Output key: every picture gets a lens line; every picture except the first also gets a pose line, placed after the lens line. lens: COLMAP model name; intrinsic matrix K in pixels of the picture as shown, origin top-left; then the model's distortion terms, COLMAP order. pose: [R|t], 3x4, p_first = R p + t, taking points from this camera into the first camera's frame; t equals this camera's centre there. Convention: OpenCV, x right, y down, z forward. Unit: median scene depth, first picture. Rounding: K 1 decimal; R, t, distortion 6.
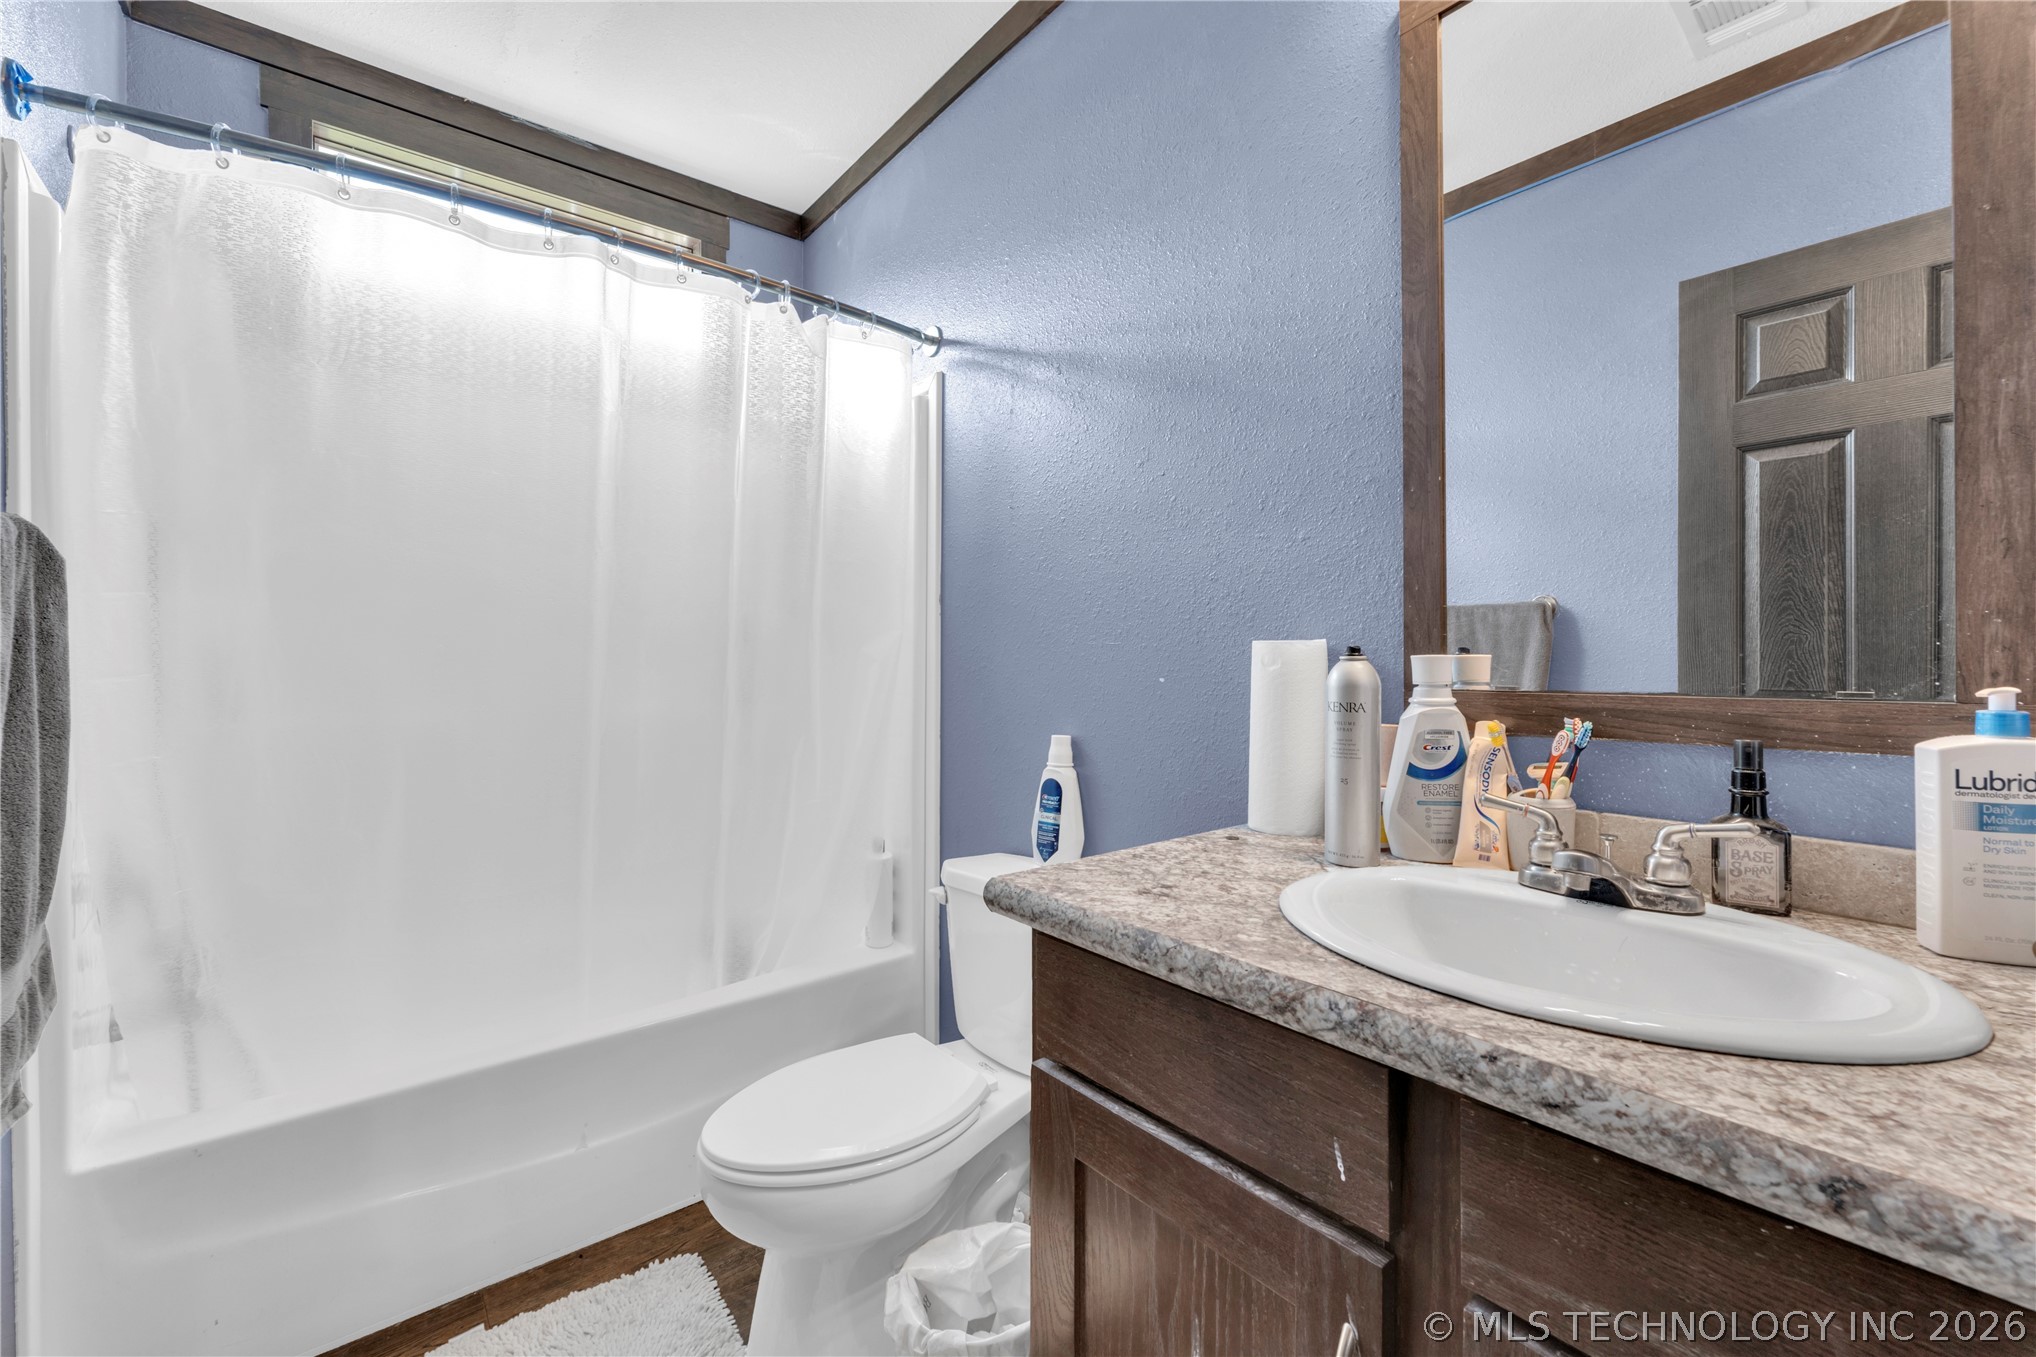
lens RADIAL K [[820.1, 0, 1016.3], [0, 820.1, 670.0], [0, 0, 1]] dist [0.002938, 0.000299]
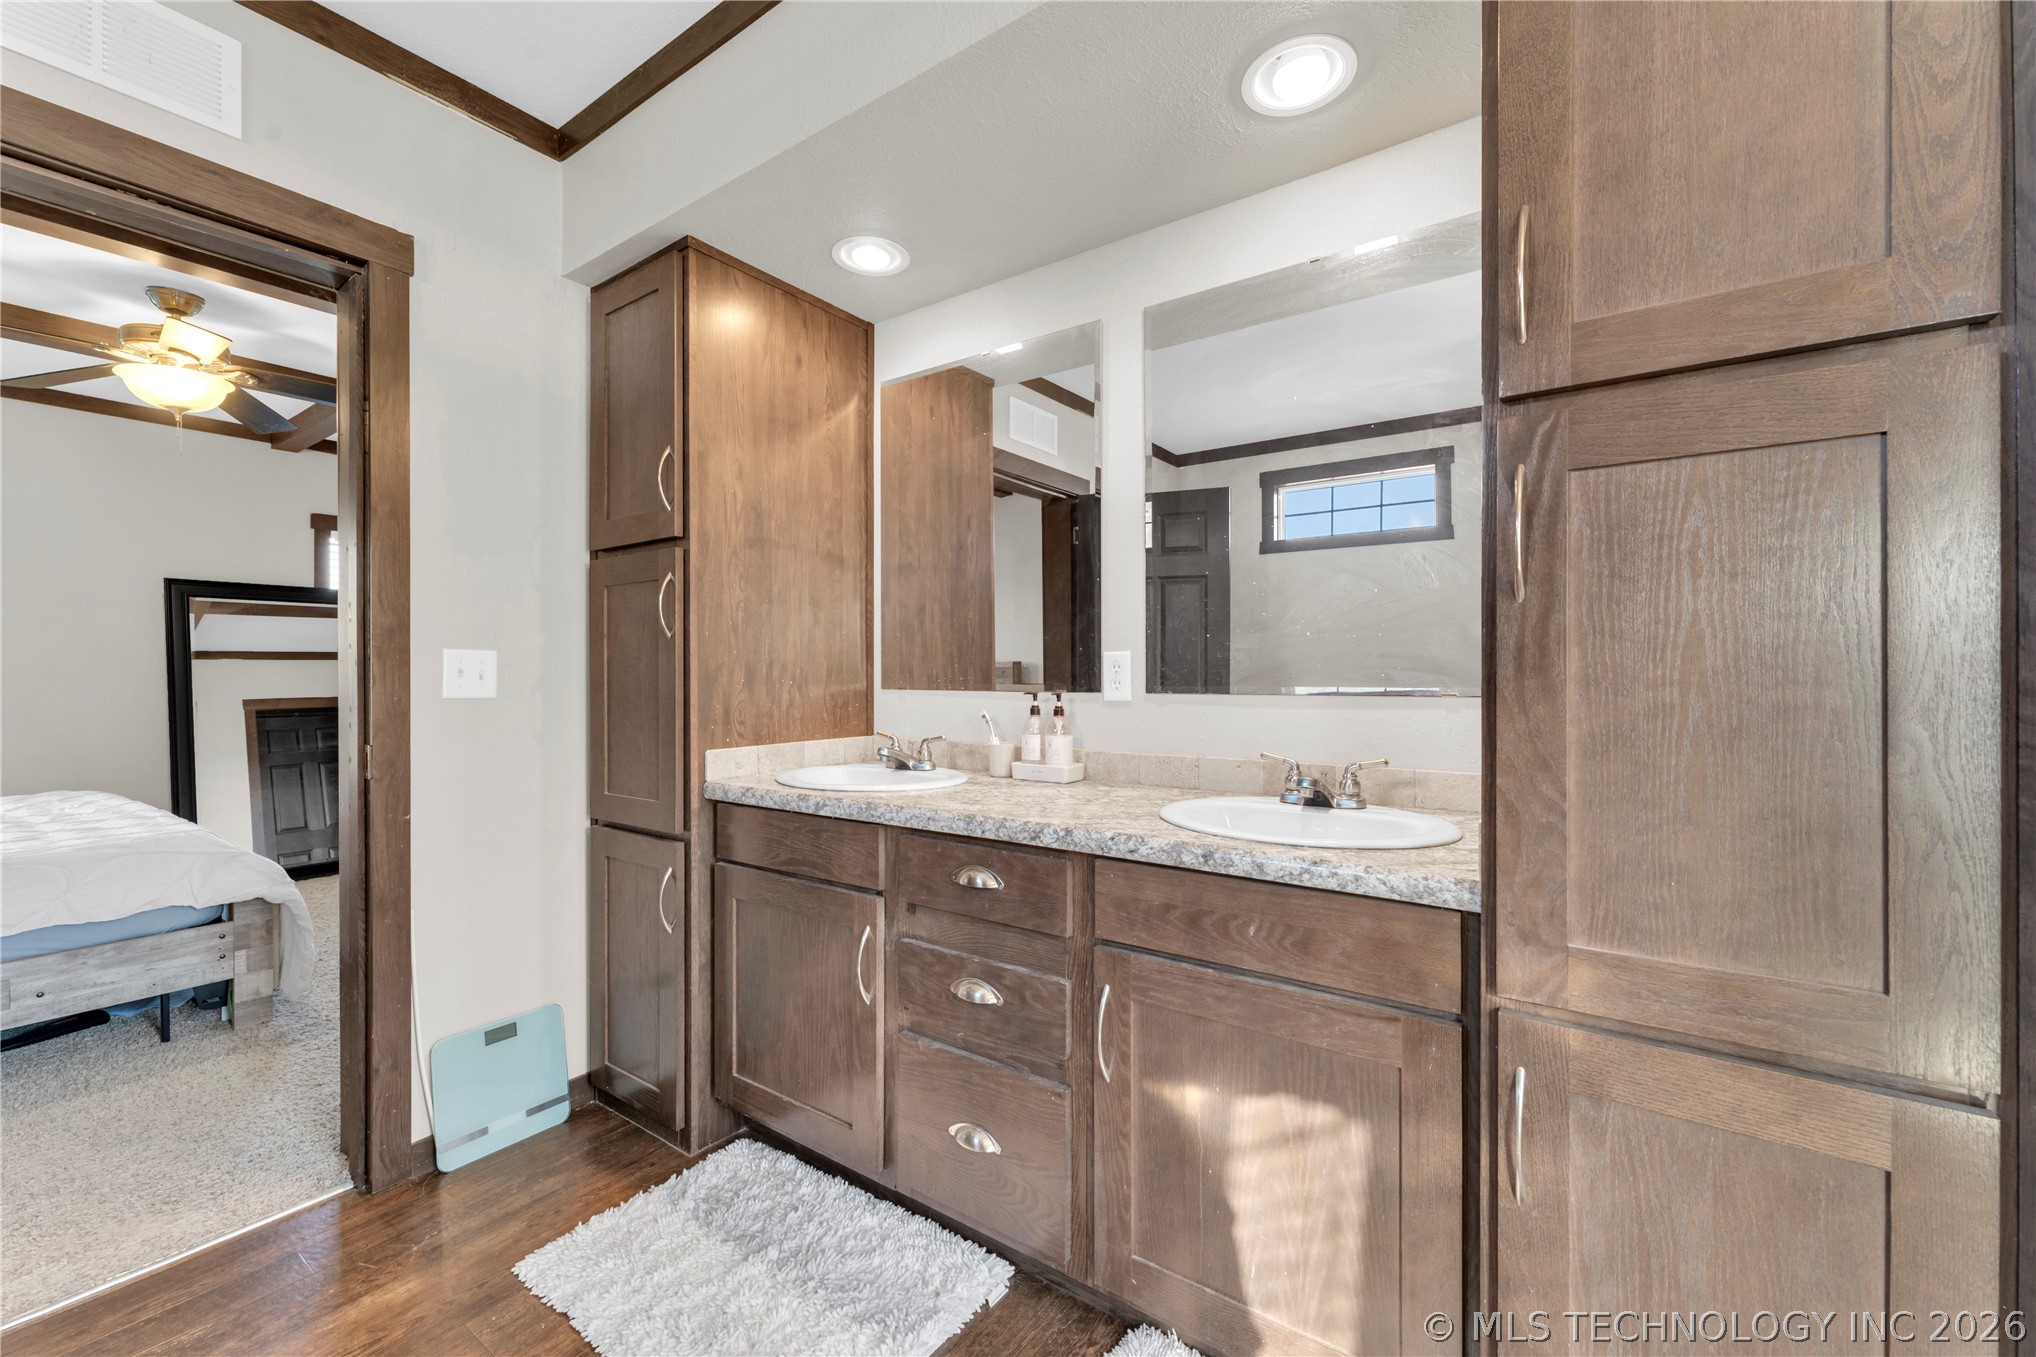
lens RADIAL K [[820.1, 0, 1013.3], [0, 820.1, 673.4], [0, 0, 1]] dist [0.002938, 0.000299]
pose [[0.963368, -0.005960, 0.268117, -0.333987], [0.005549, 0.999982, 0.002289, -0.035762], [-0.268125, -0.000717, 0.963384, -1.158325]]
